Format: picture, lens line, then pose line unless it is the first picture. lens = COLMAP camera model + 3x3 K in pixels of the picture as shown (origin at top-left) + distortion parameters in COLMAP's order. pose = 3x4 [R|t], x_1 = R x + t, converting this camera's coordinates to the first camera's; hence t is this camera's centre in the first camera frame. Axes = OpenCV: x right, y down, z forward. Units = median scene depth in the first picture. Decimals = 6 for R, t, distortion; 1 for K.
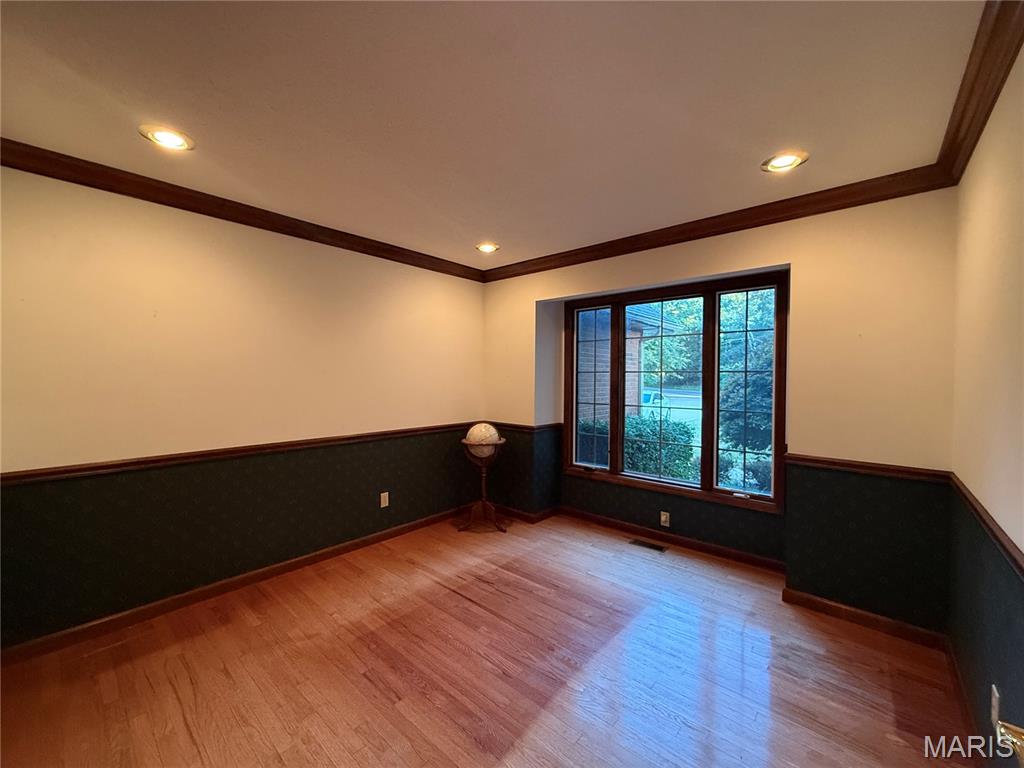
lens RADIAL K [[411.0, 0, 510.1], [0, 411.0, 376.9], [0, 0, 1]] dist [0.002991, 0.000575]
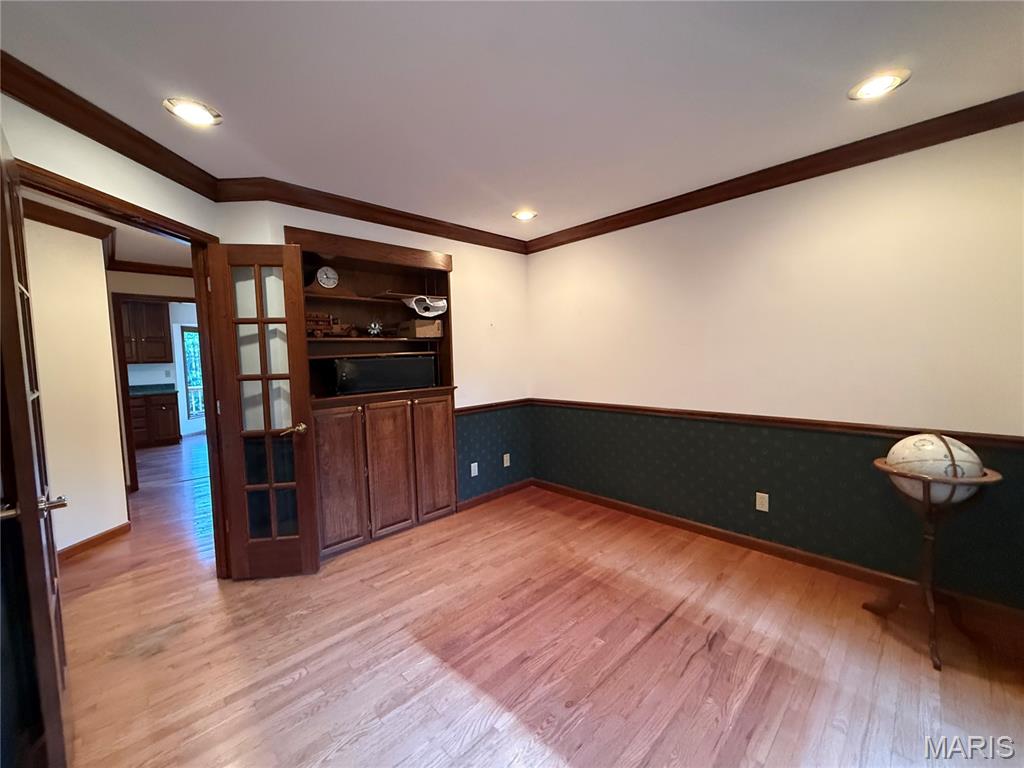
lens RADIAL K [[411.0, 0, 510.8], [0, 411.0, 388.8], [0, 0, 1]] dist [0.002991, 0.000575]
pose [[-0.078173, 0.082052, -0.993557, 0.649175], [0.024445, 0.996465, 0.080368, 0.007211], [0.996640, -0.018005, -0.079902, 0.758343]]
